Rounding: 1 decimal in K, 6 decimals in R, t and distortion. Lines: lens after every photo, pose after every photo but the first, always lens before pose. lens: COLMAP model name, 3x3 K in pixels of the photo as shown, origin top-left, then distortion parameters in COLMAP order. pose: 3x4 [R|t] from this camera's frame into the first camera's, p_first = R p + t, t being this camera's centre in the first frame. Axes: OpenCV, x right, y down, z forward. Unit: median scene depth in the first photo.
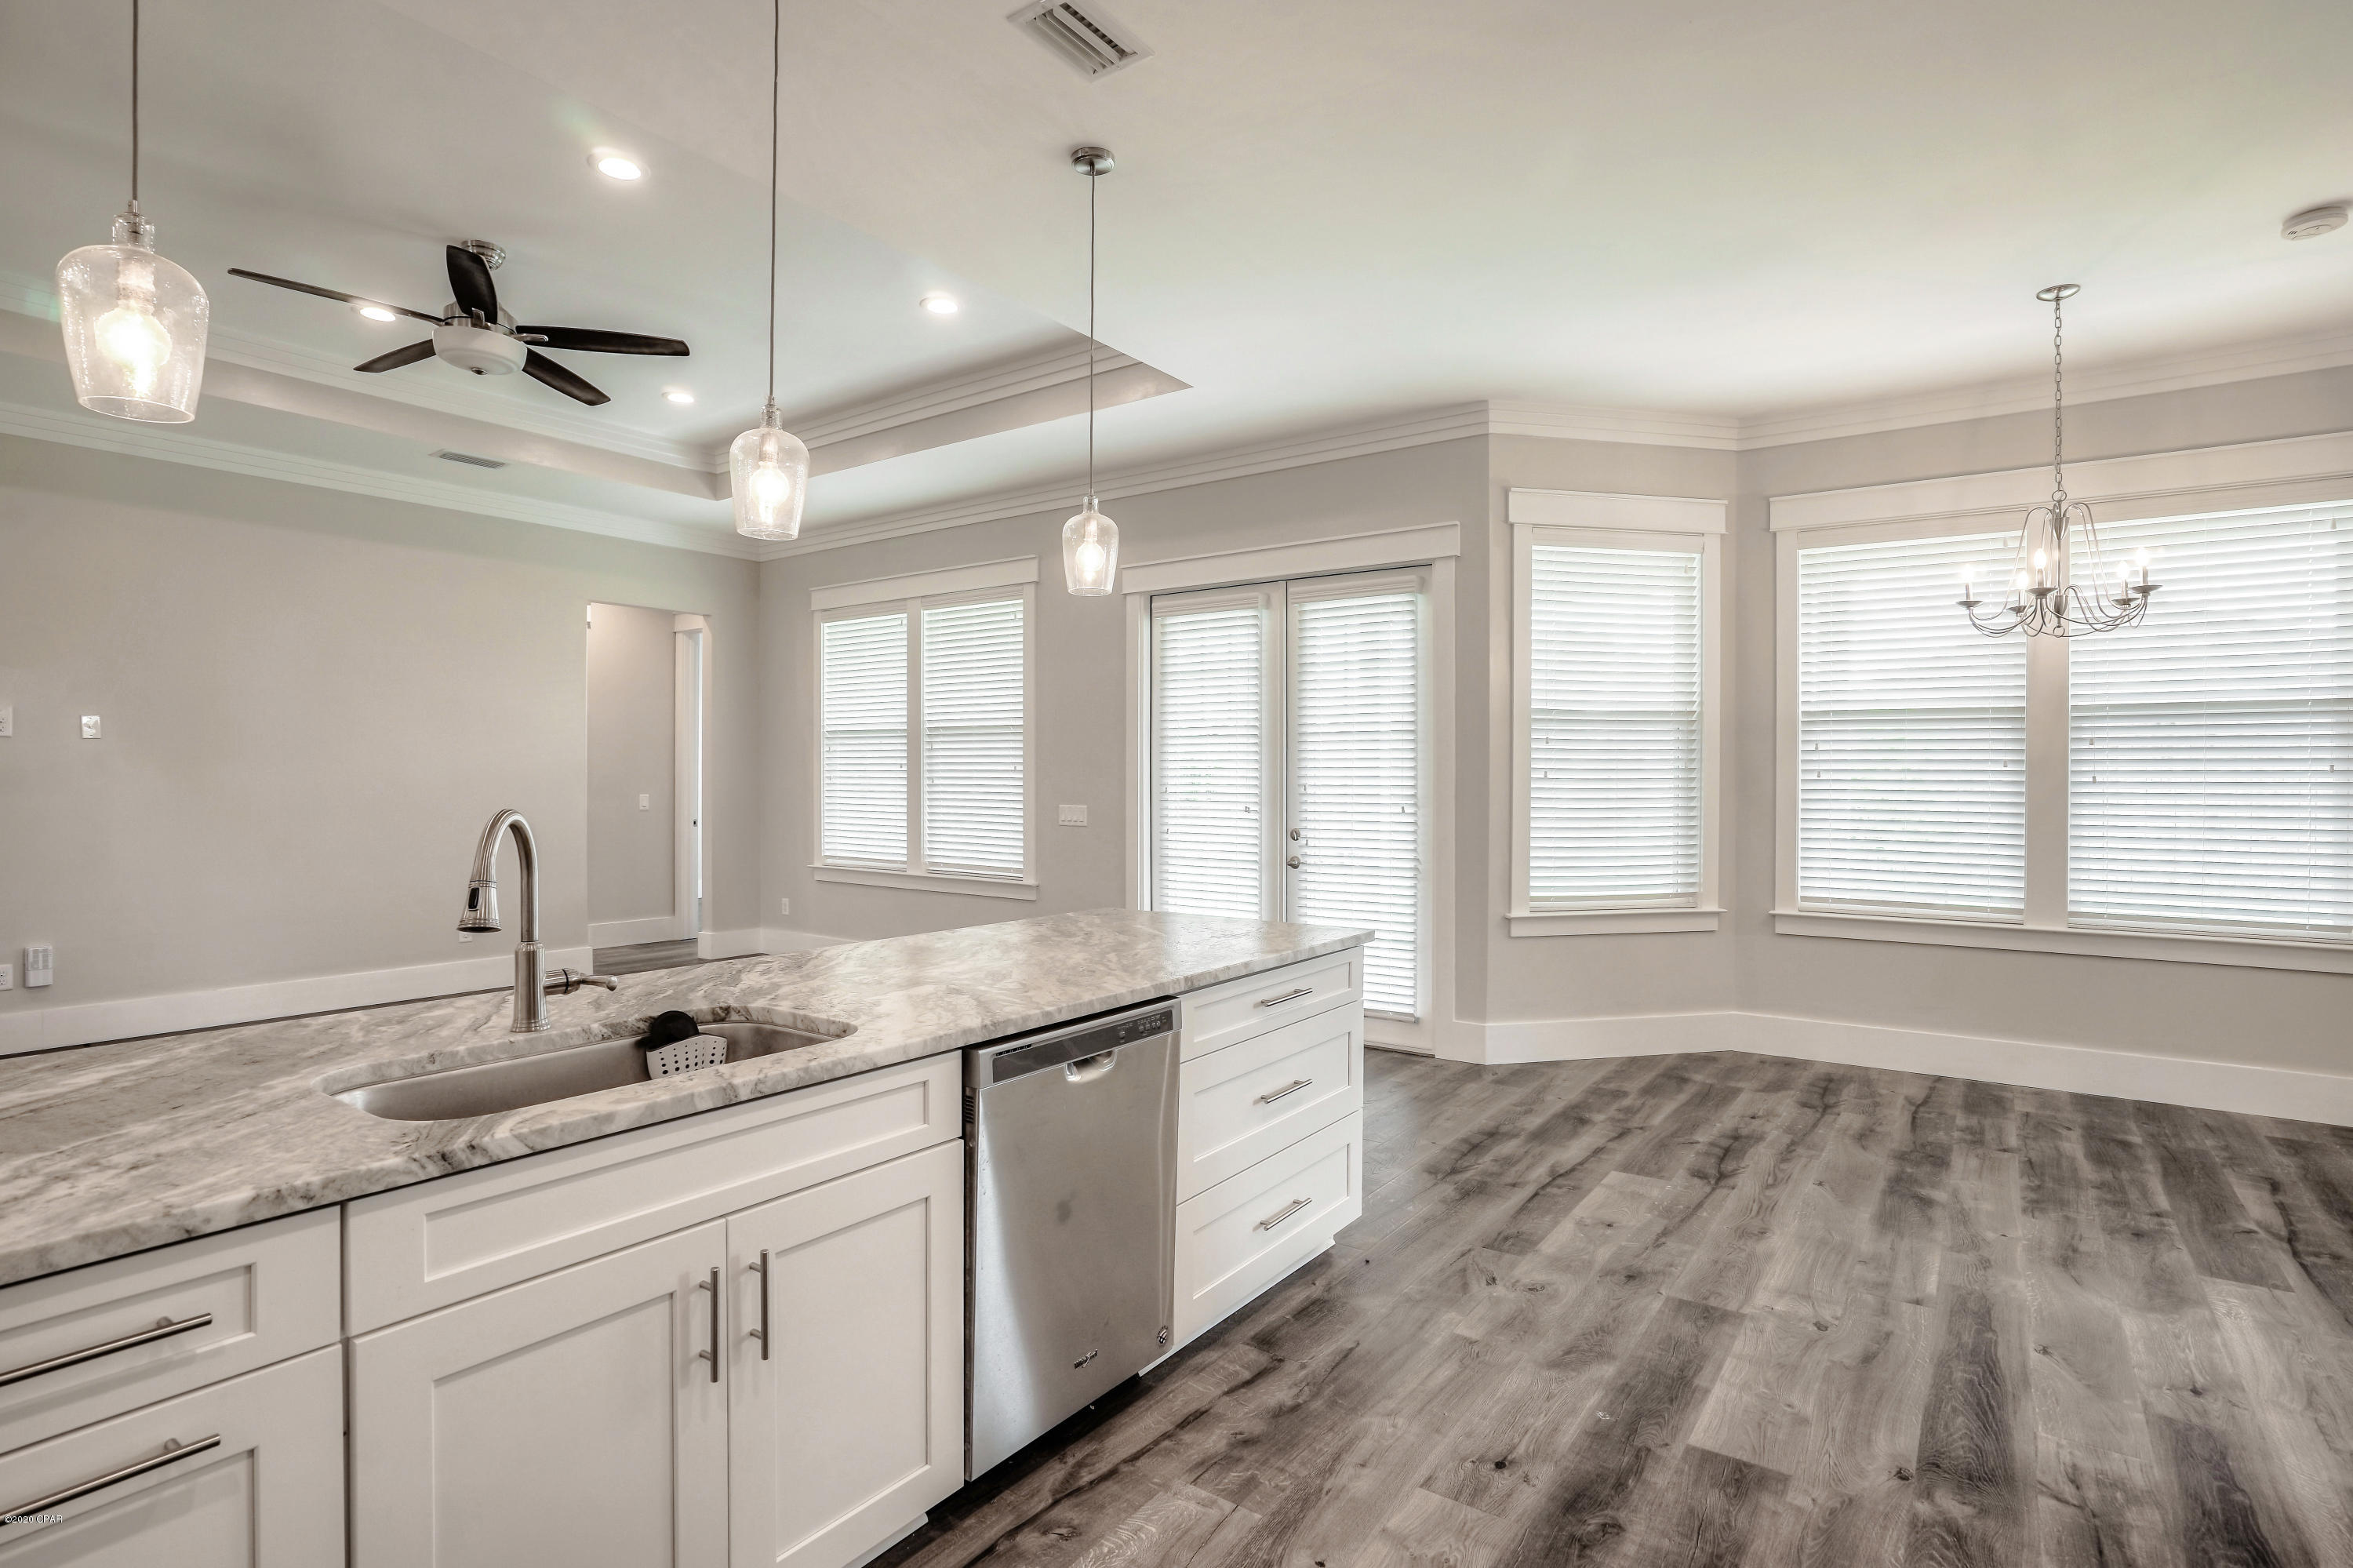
lens RADIAL K [[1125.0, 0, 1176.5], [0, 1125.0, 784.0], [0, 0, 1]] dist [-0.033386, 0.010176]
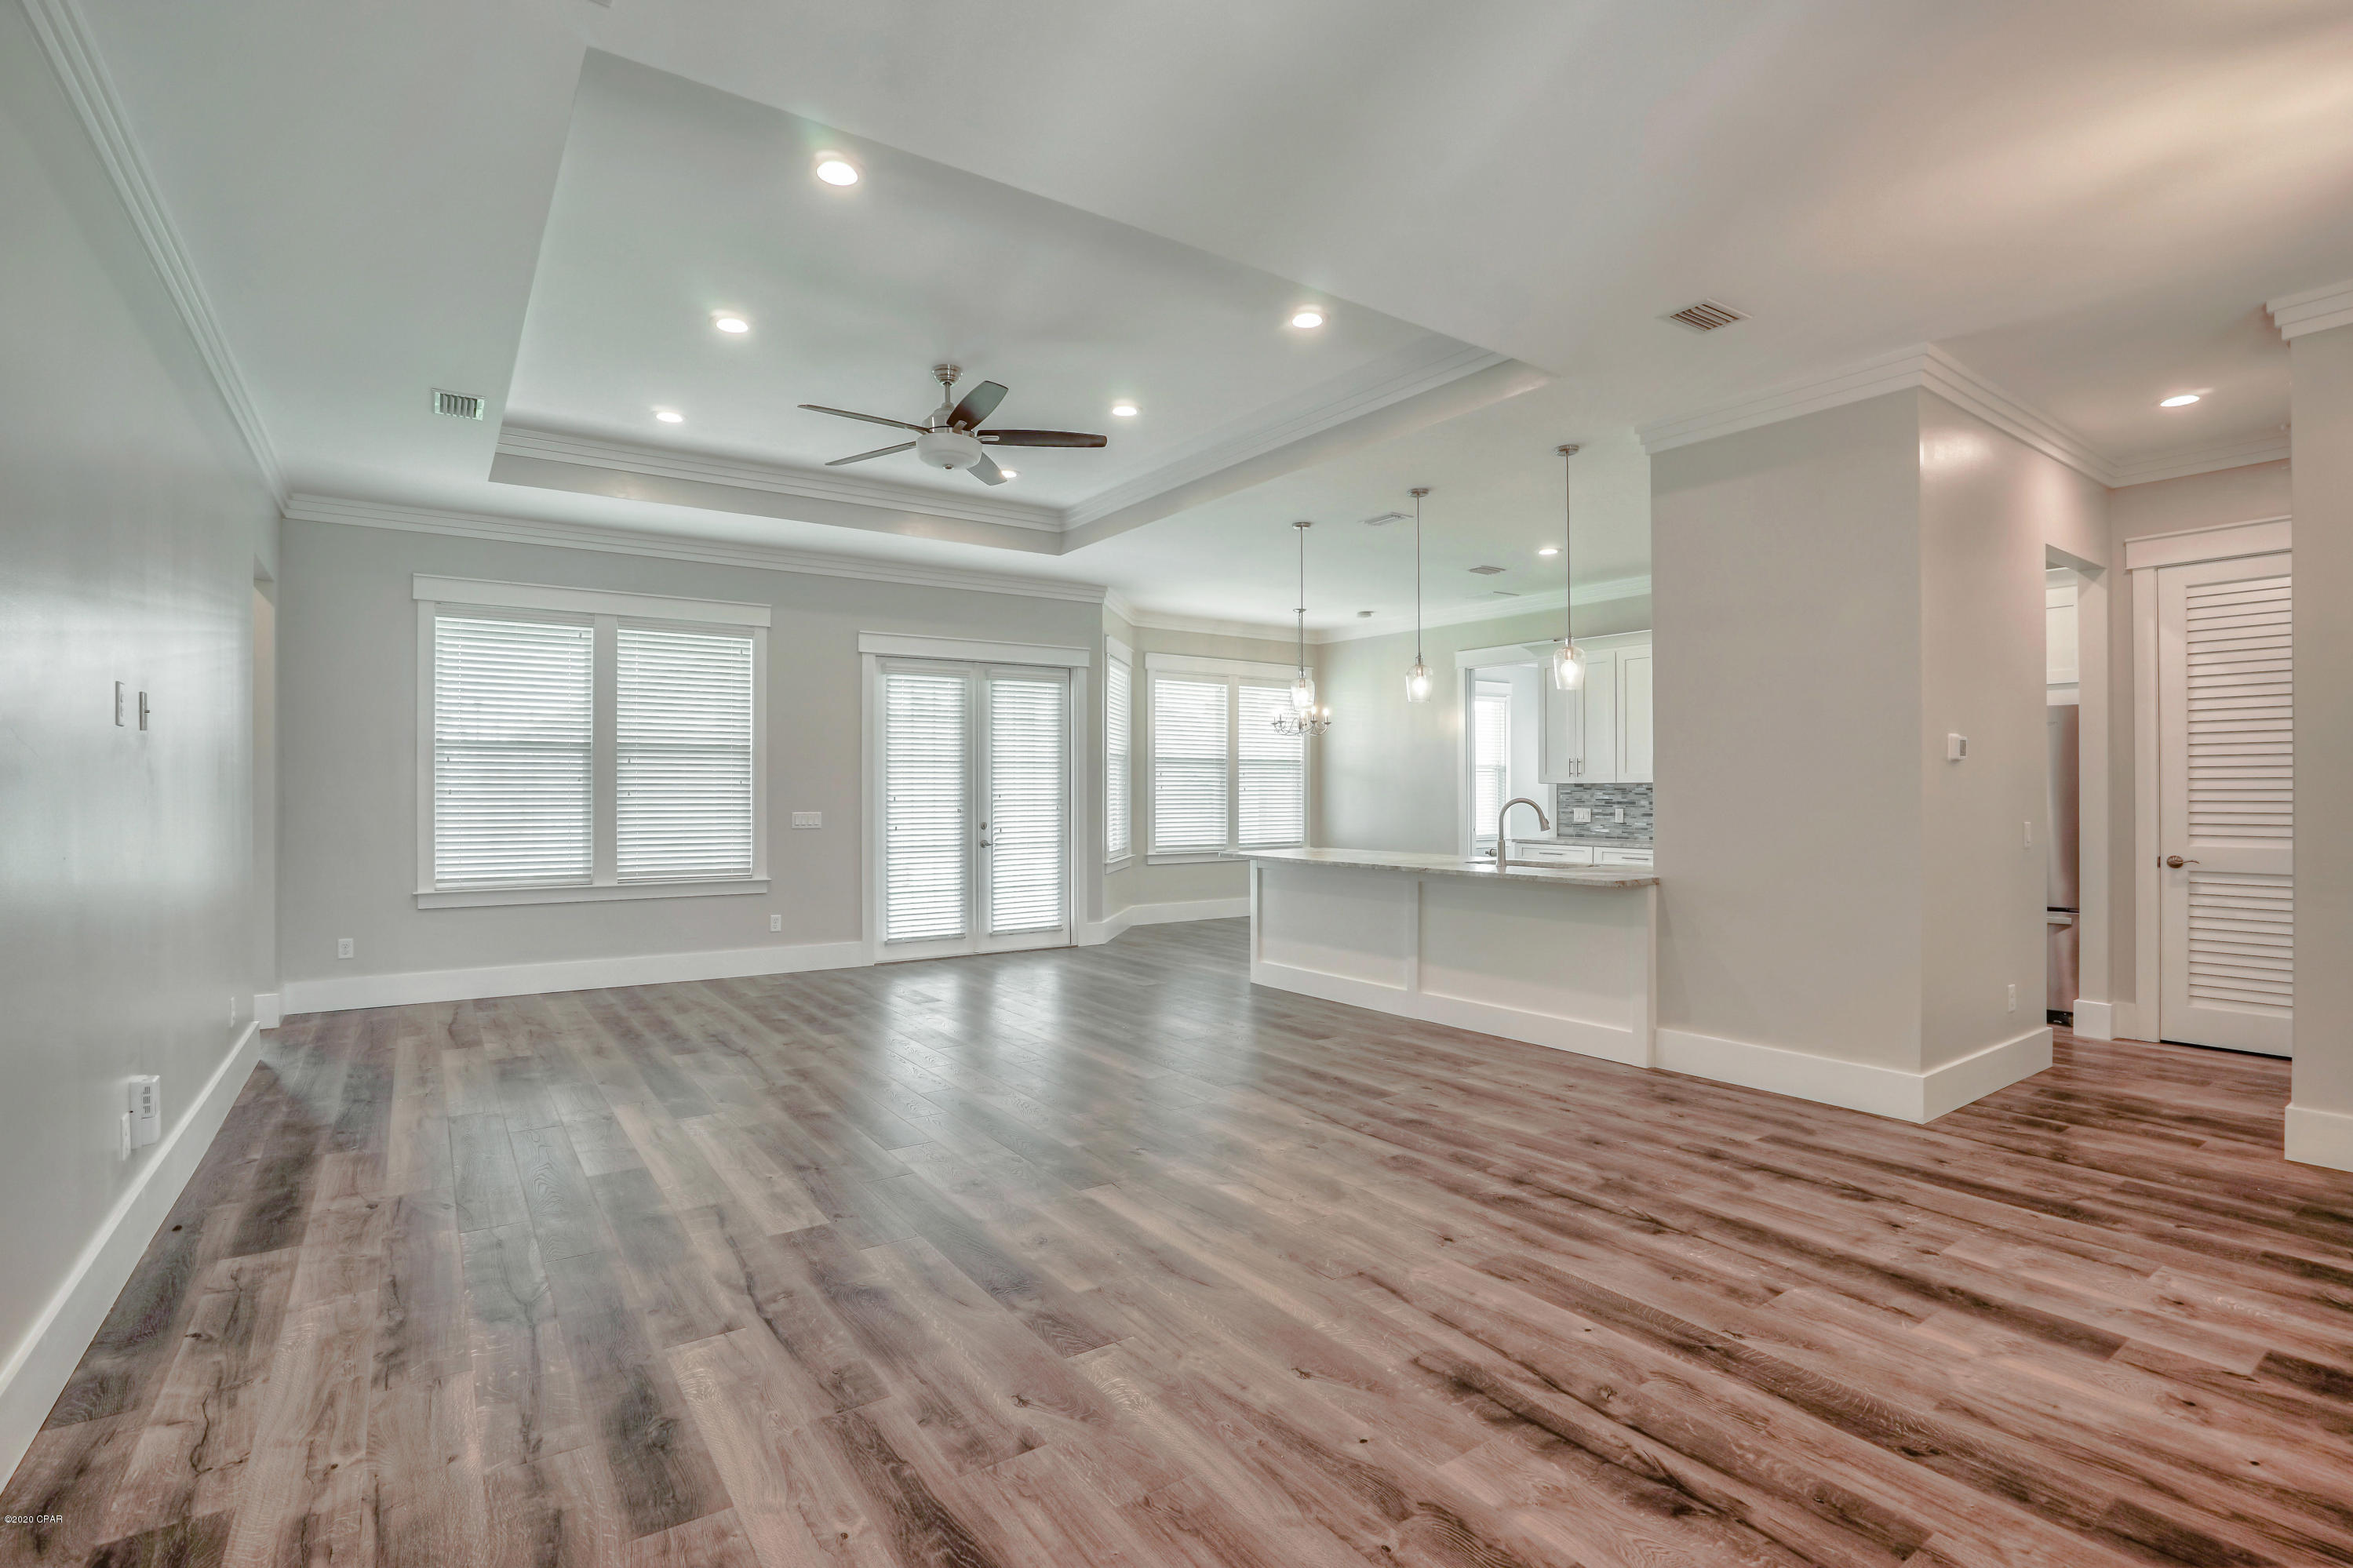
lens RADIAL K [[1124.8, 0, 1176.5], [0, 1124.8, 784.0], [0, 0, 1]] dist [-0.033386, 0.010176]
pose [[0.349617, -0.002386, 0.936890, -1.253972], [0.004335, 0.999990, 0.000929, -0.013439], [-0.936883, 0.003737, 0.349623, 0.200001]]
